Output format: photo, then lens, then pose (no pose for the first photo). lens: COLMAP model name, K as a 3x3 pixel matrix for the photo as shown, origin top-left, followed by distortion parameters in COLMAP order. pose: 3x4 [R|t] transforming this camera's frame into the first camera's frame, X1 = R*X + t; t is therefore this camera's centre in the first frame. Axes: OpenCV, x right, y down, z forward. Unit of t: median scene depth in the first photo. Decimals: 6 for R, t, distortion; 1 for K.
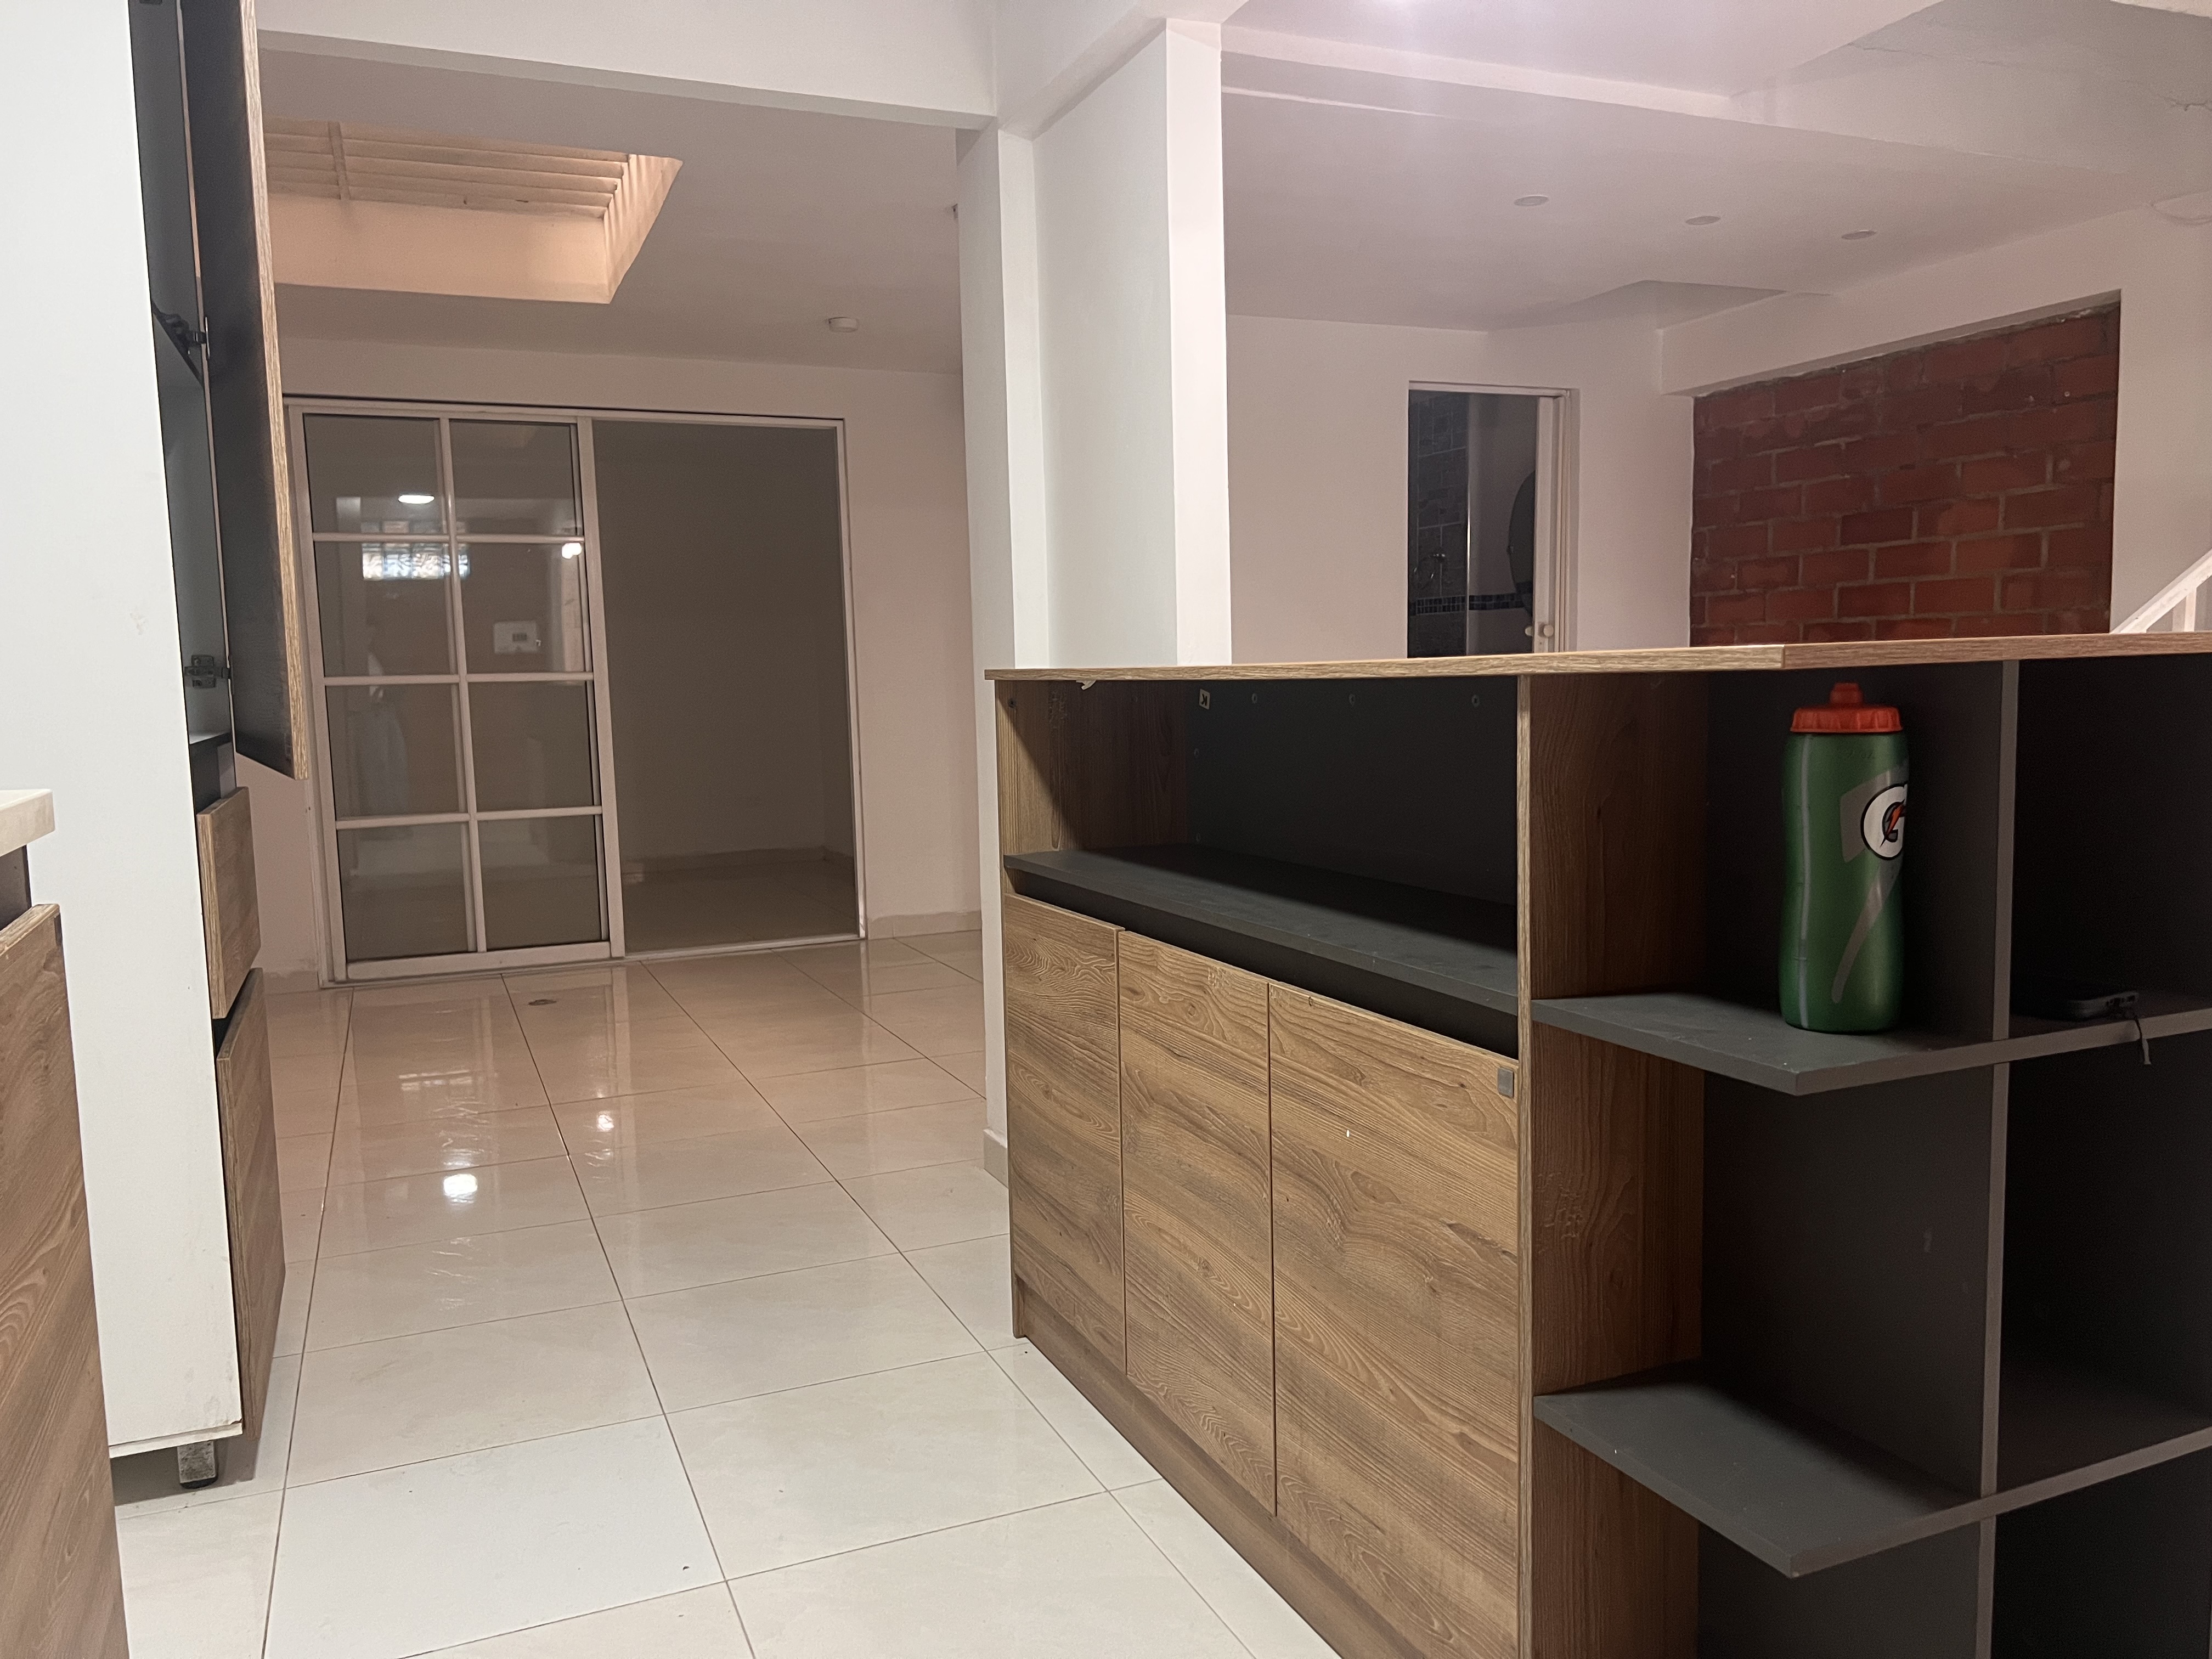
lens RADIAL K [[1636.9, 0, 1106.0], [0, 1636.9, 829.5], [0, 0, 1]] dist [0.074442, -0.081969]
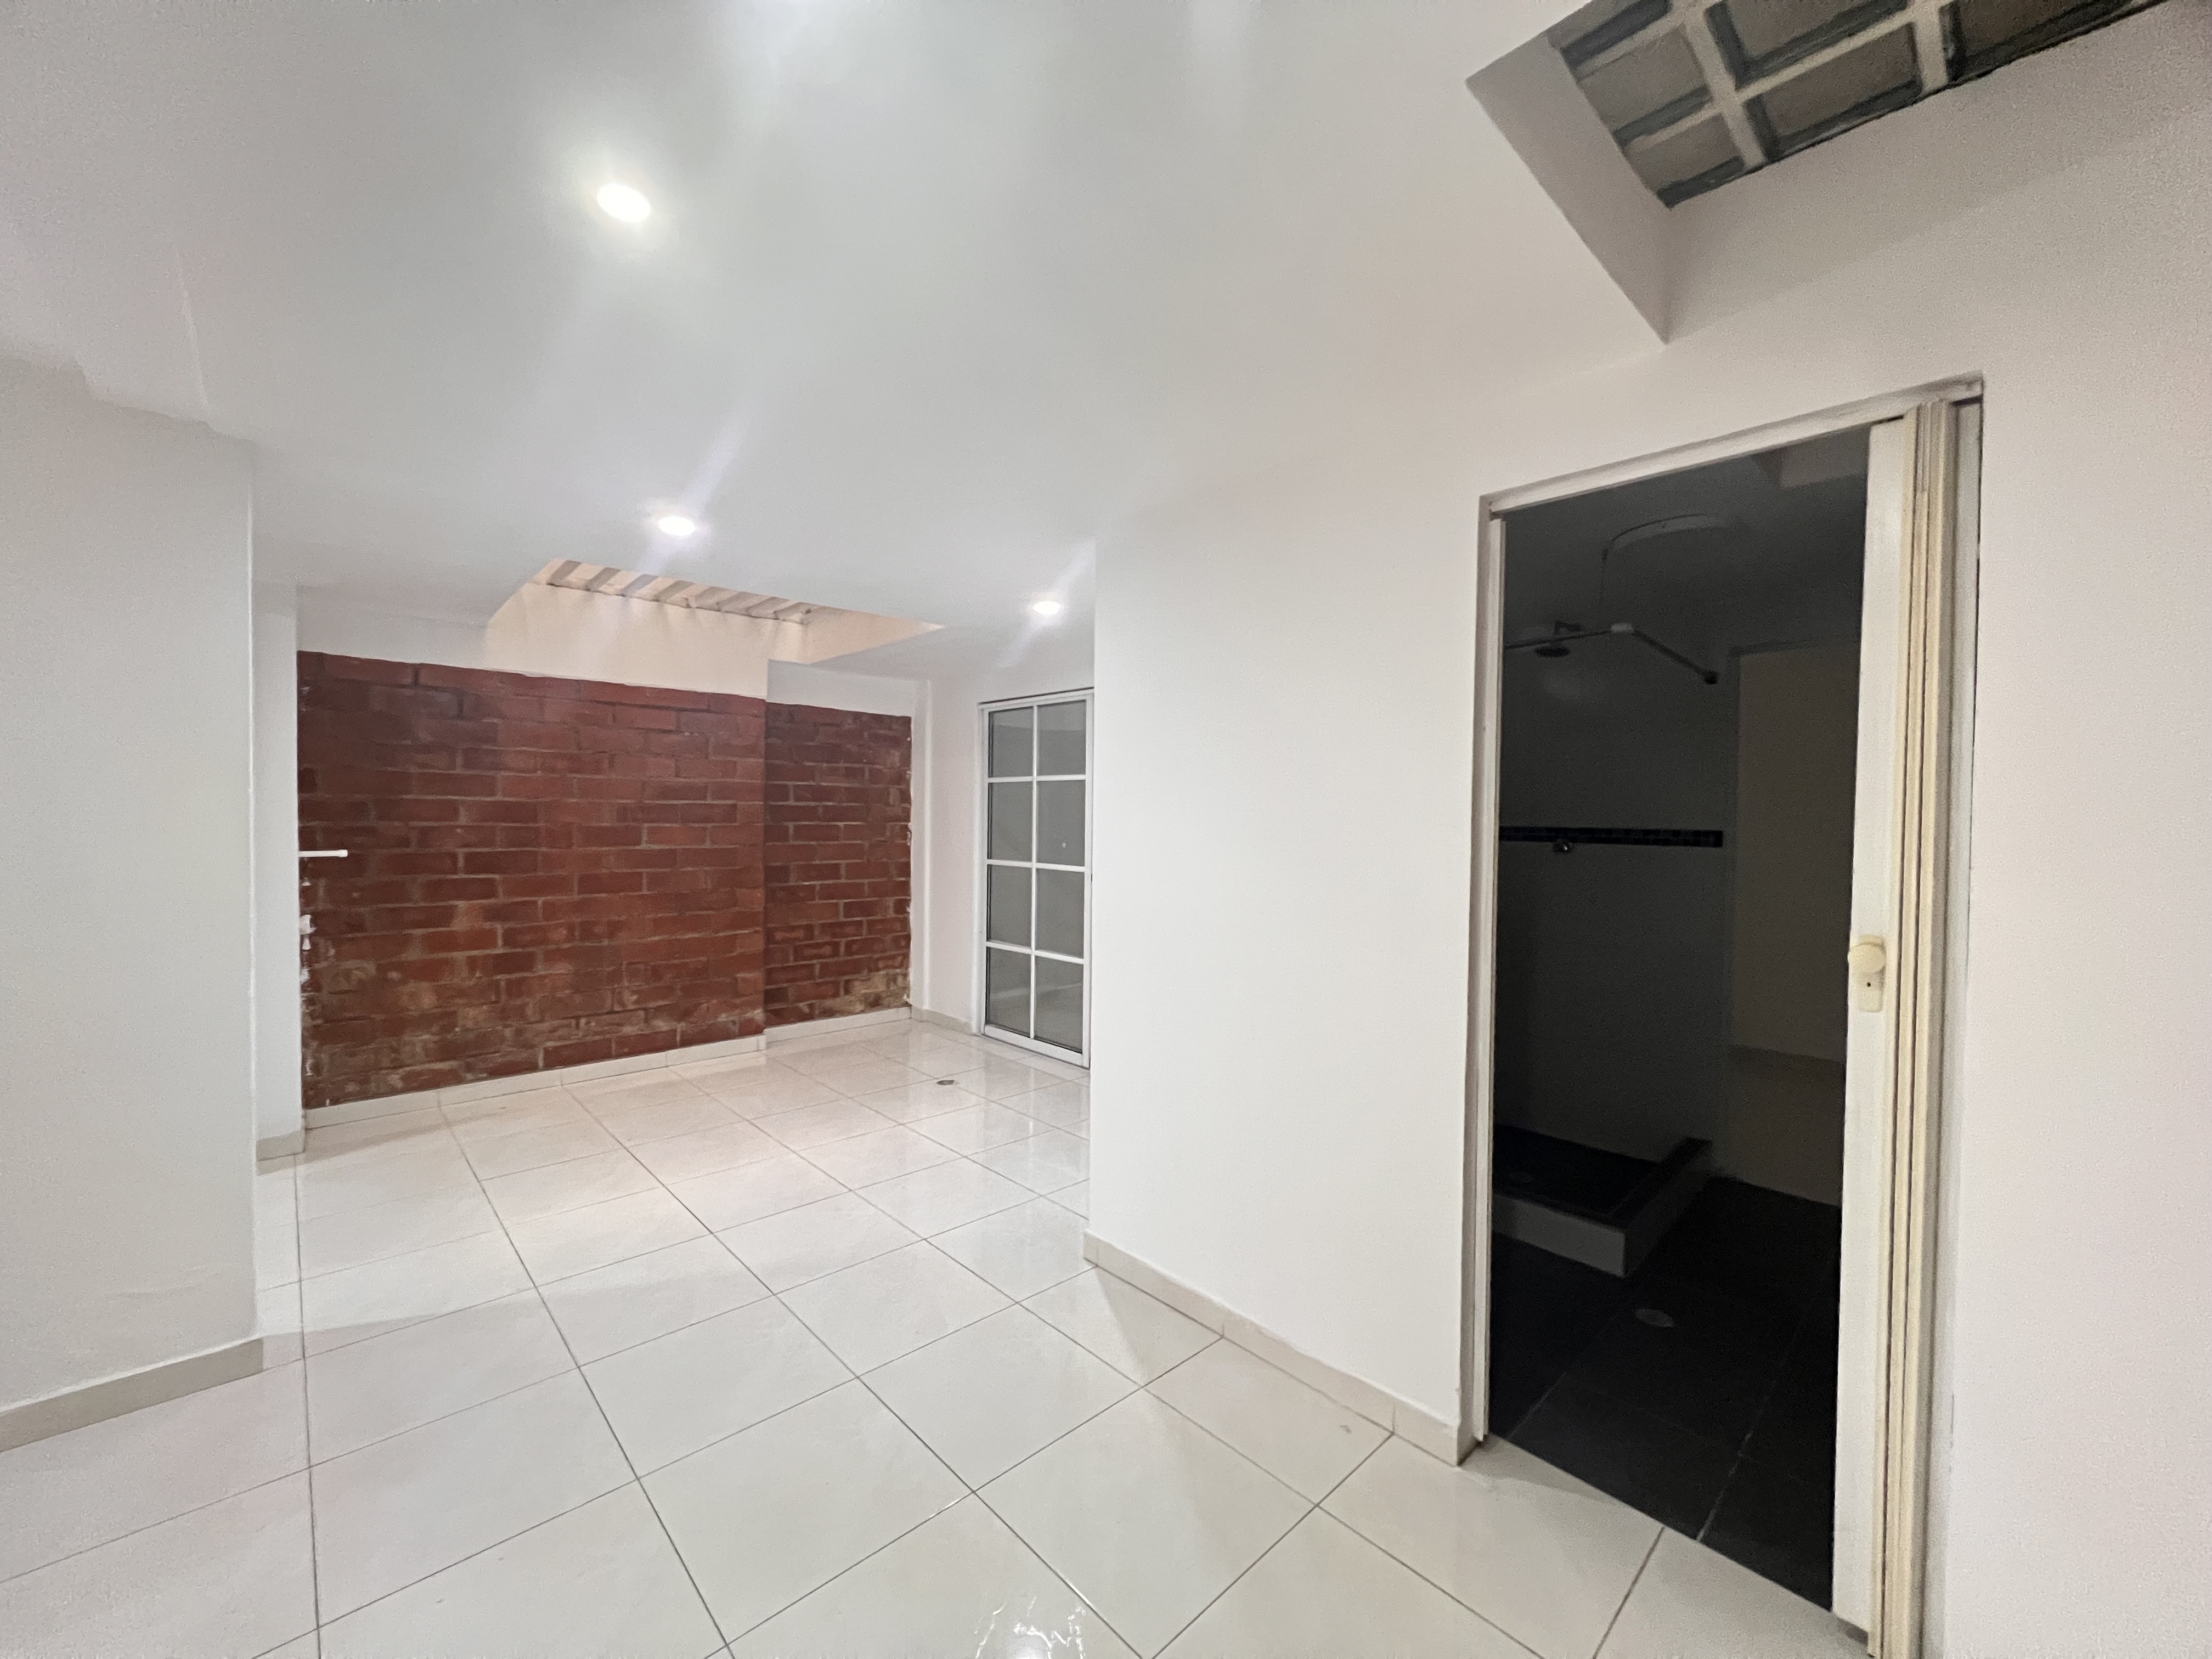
lens RADIAL K [[878.0, 0, 1104.5], [0, 878.0, 831.8], [0, 0, 1]] dist [-0.000463, 0.000812]
pose [[0.342478, 0.054906, -0.937920, 0.421086], [-0.108122, 0.993962, 0.018707, -0.145145], [0.933284, 0.095003, 0.346346, 0.755731]]
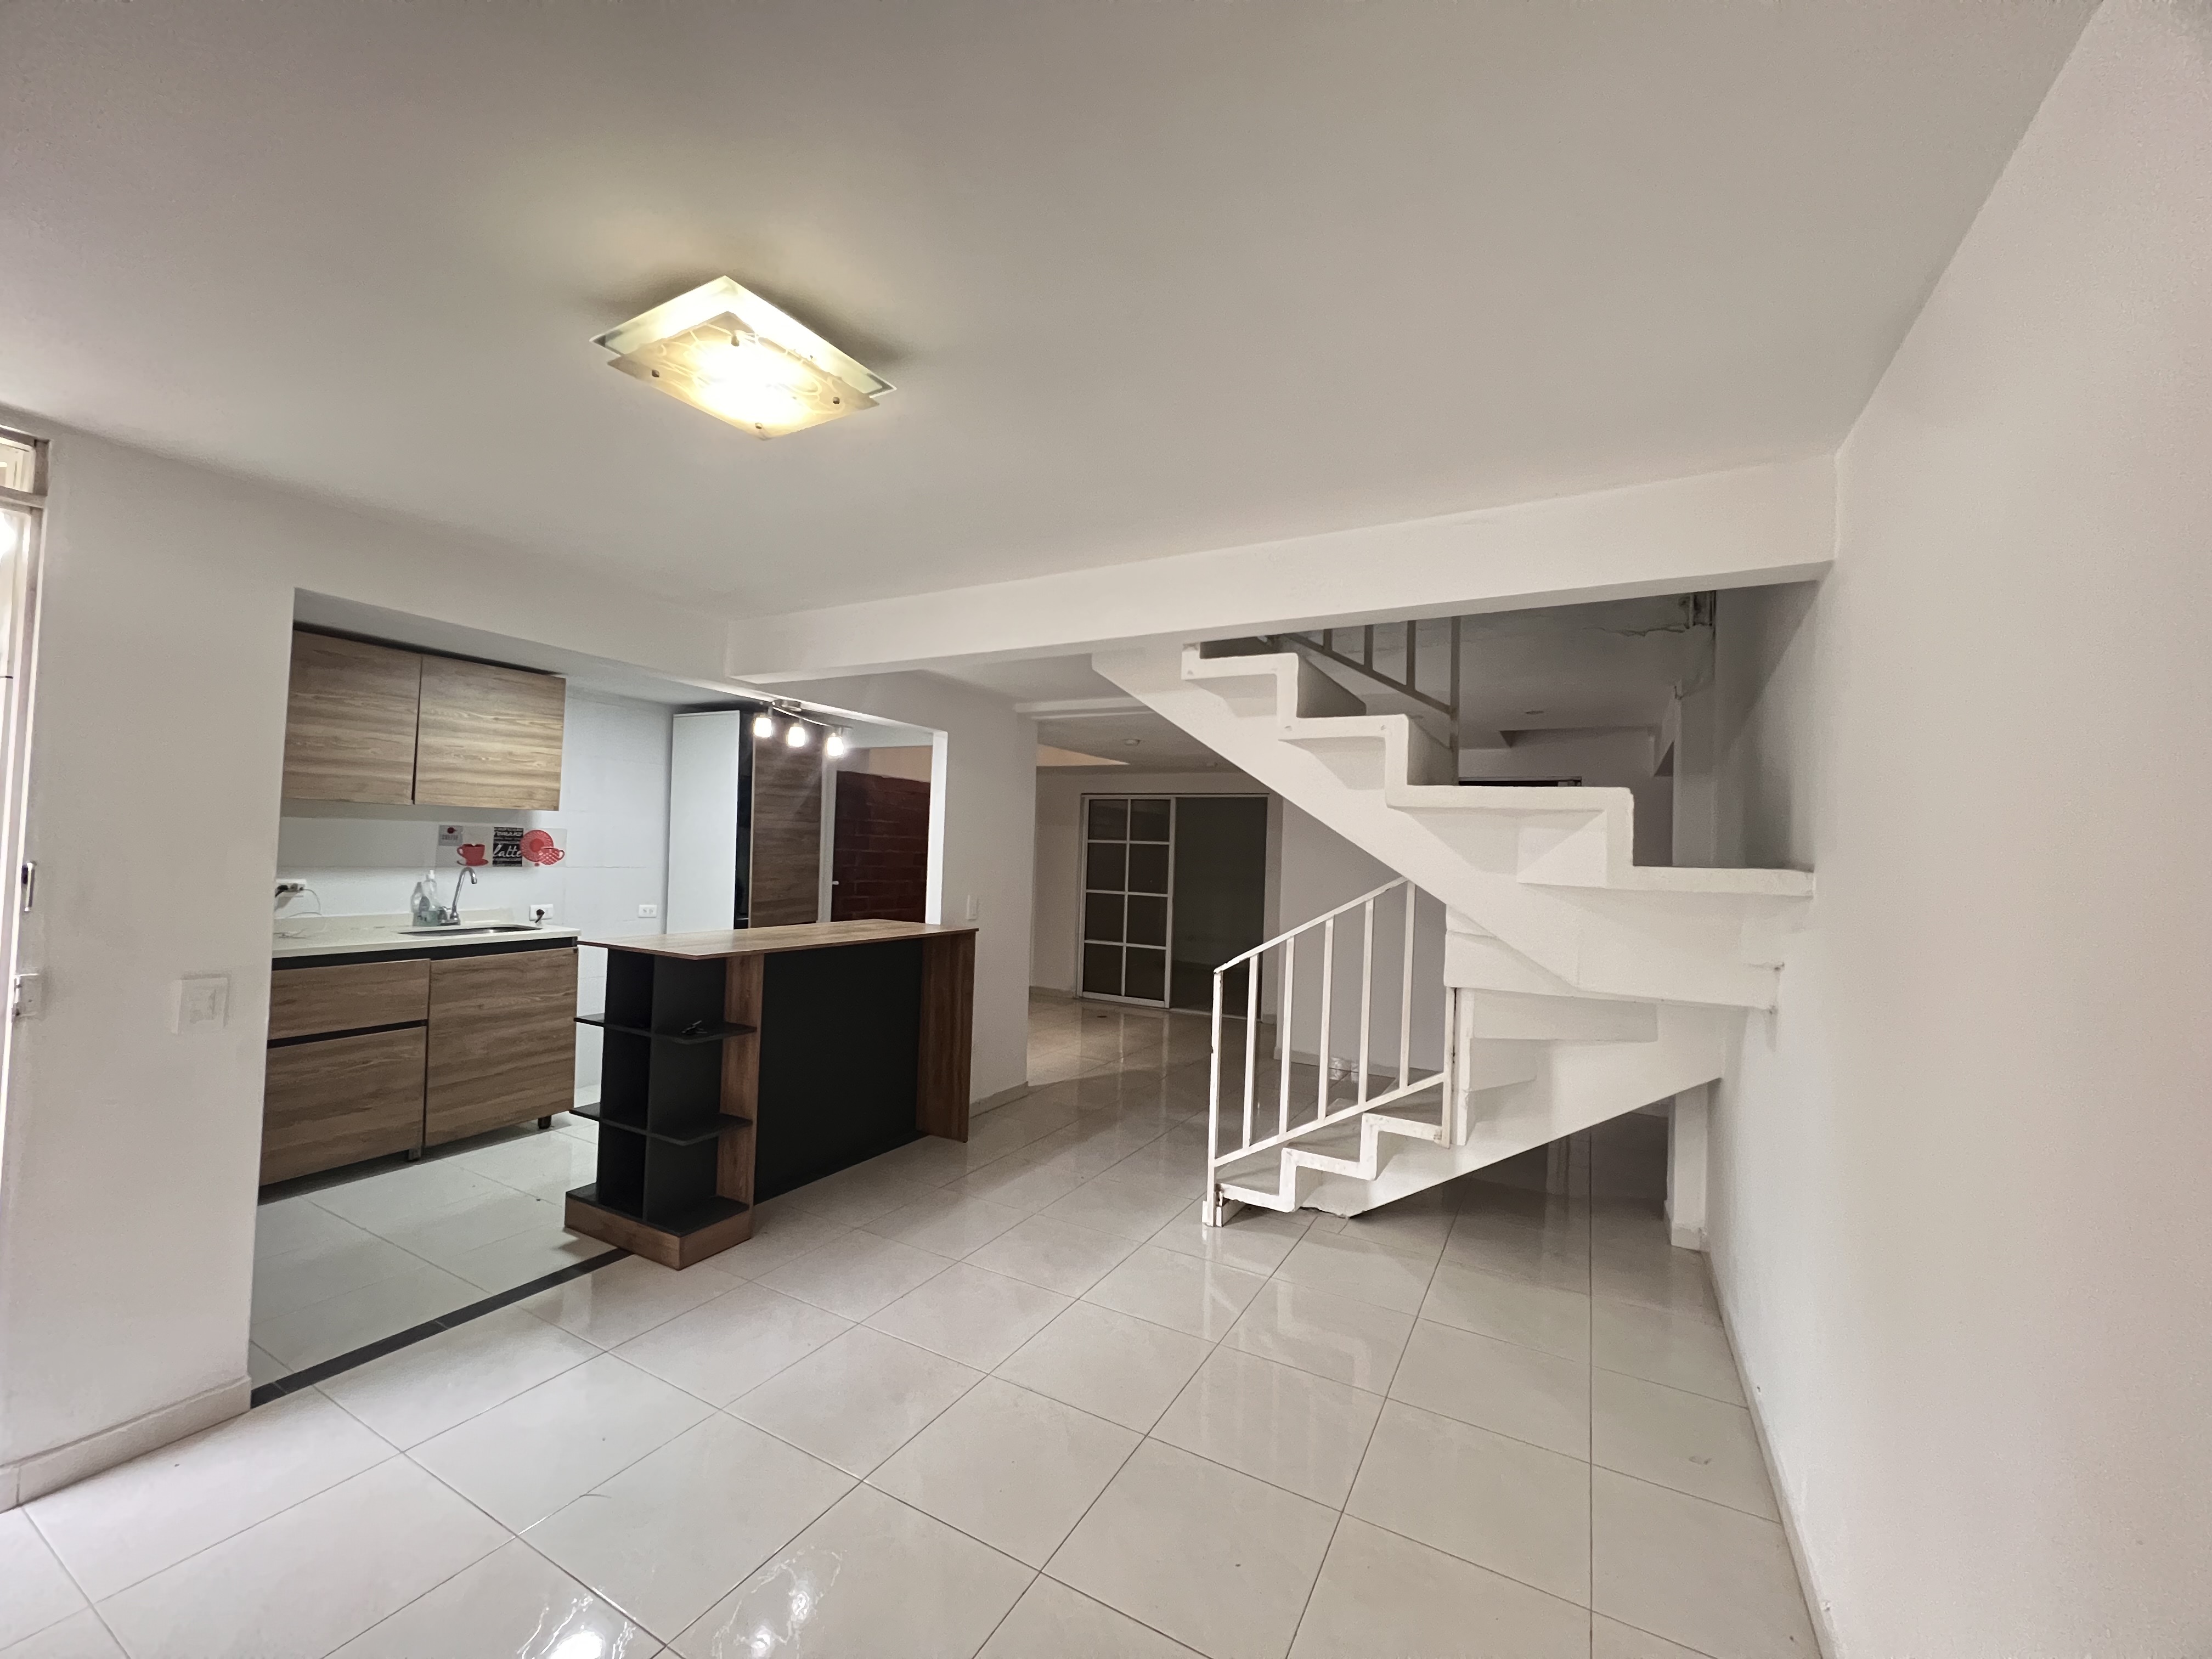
lens RADIAL K [[878.0, 0, 1104.5], [0, 878.0, 831.8], [0, 0, 1]] dist [-0.000463, 0.000812]
pose [[0.602769, 0.026239, -0.797484, 0.725935], [-0.123212, 0.990532, -0.060537, -0.098153], [0.788346, 0.134749, 0.600295, 0.091536]]
